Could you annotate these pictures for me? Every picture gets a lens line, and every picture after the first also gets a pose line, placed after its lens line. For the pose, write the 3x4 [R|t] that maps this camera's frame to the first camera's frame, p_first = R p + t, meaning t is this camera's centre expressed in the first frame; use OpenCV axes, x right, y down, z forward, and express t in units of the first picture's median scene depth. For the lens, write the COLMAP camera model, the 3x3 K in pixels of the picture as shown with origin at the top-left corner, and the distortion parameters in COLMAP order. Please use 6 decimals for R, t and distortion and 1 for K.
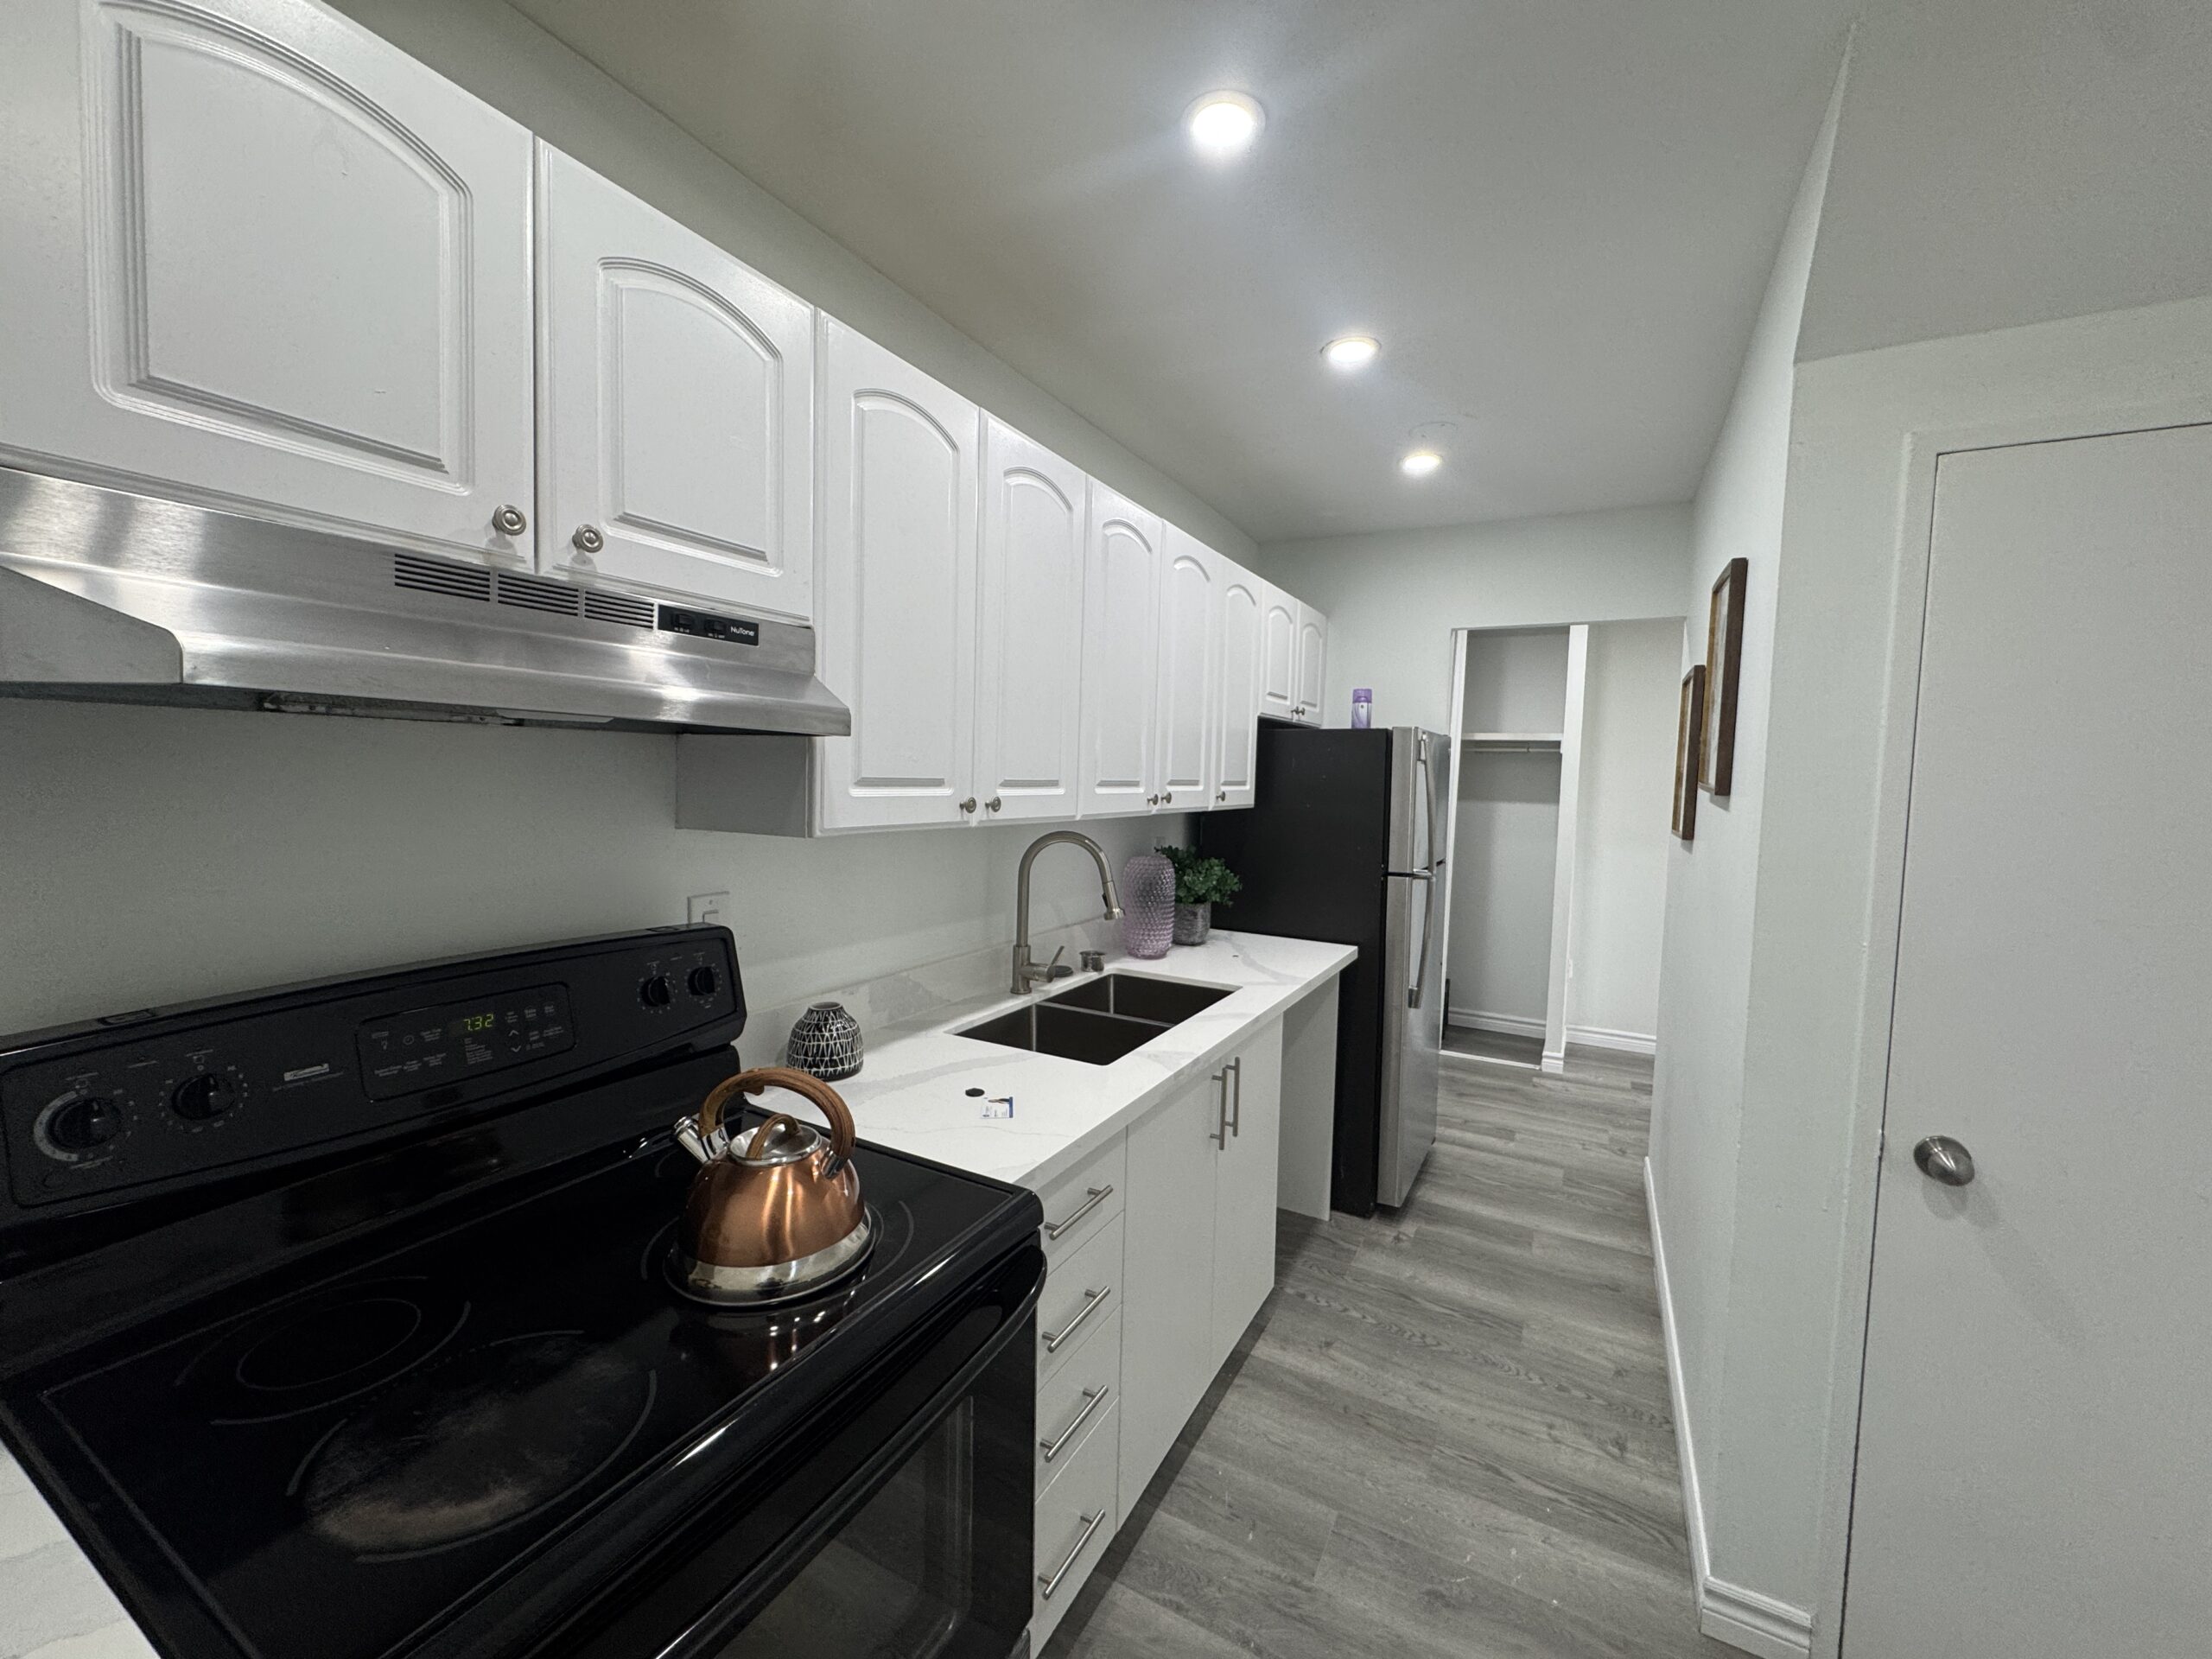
lens RADIAL K [[884.8, 0, 1089.6], [0, 884.8, 838.3], [0, 0, 1]] dist [0.003994, 0.000310]
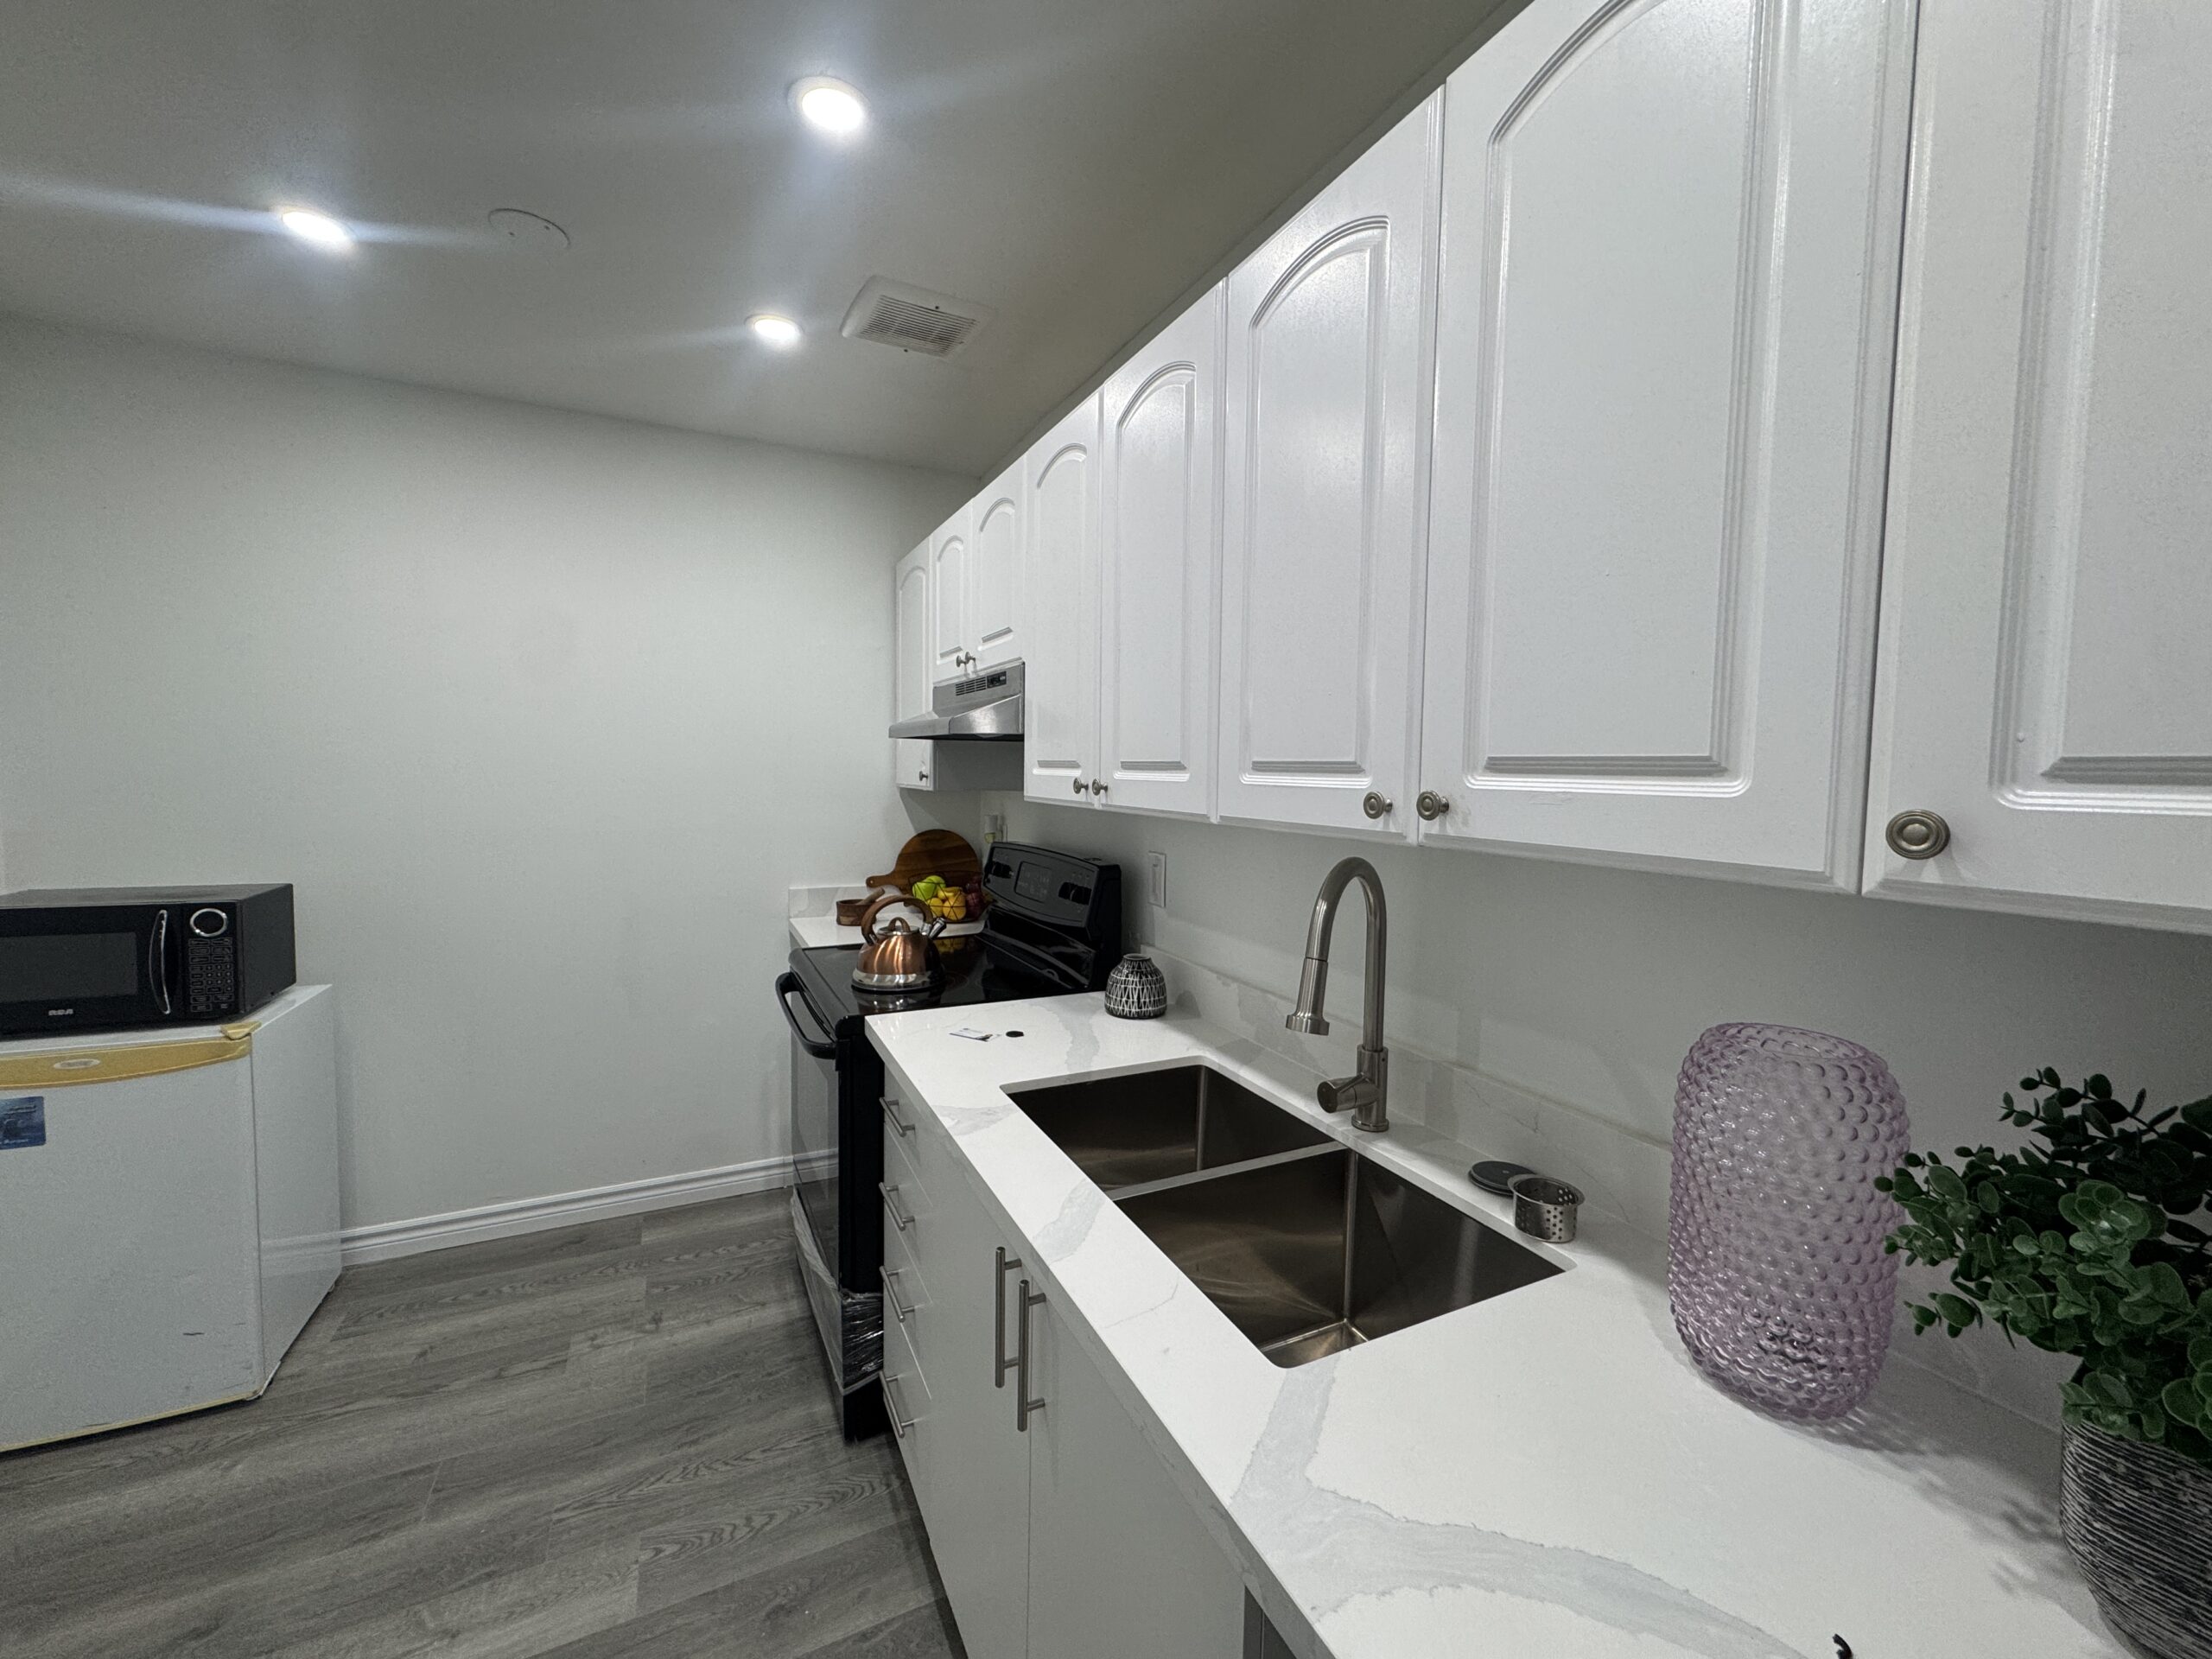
lens RADIAL K [[884.8, 0, 1089.0], [0, 884.8, 807.6], [0, 0, 1]] dist [0.003994, 0.000310]
pose [[-0.577834, 0.016607, -0.815985, 0.605862], [-0.075867, 0.994371, 0.073963, -0.078070], [0.812621, 0.104644, -0.573321, 1.390576]]
